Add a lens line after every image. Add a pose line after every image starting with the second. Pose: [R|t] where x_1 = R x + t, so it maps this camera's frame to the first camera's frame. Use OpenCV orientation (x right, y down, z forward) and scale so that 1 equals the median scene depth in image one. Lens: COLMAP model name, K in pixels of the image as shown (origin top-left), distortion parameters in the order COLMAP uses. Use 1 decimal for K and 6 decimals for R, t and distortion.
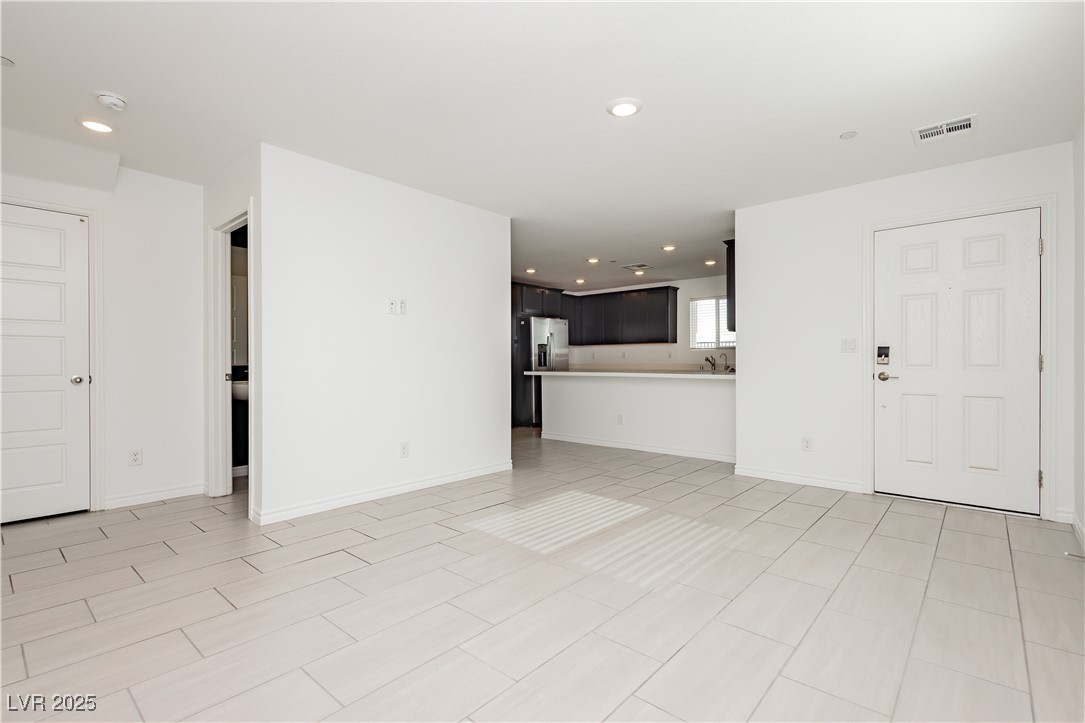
lens RADIAL K [[505.3, 0, 544.9], [0, 505.3, 359.4], [0, 0, 1]] dist [0.004009, -0.001557]
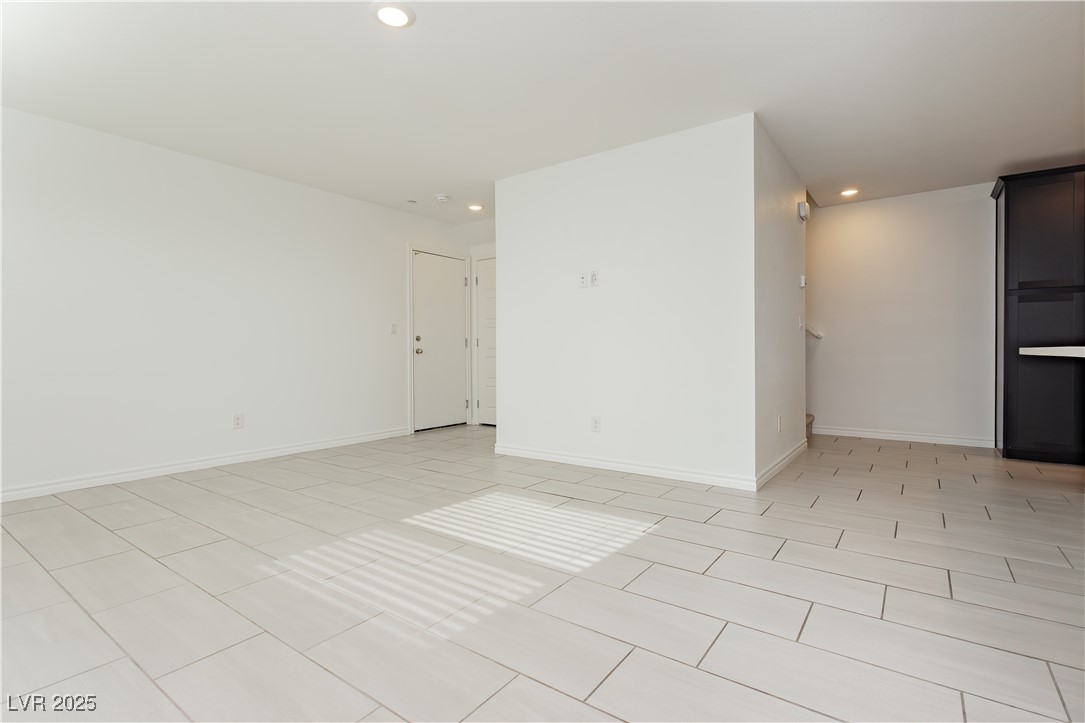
lens RADIAL K [[505.3, 0, 545.7], [0, 505.3, 365.0], [0, 0, 1]] dist [0.004009, -0.001557]
pose [[0.093793, 0.028543, -0.995183, 0.814881], [0.014817, 0.999438, 0.030061, 0.036189], [0.995482, -0.017565, 0.093317, 0.947997]]
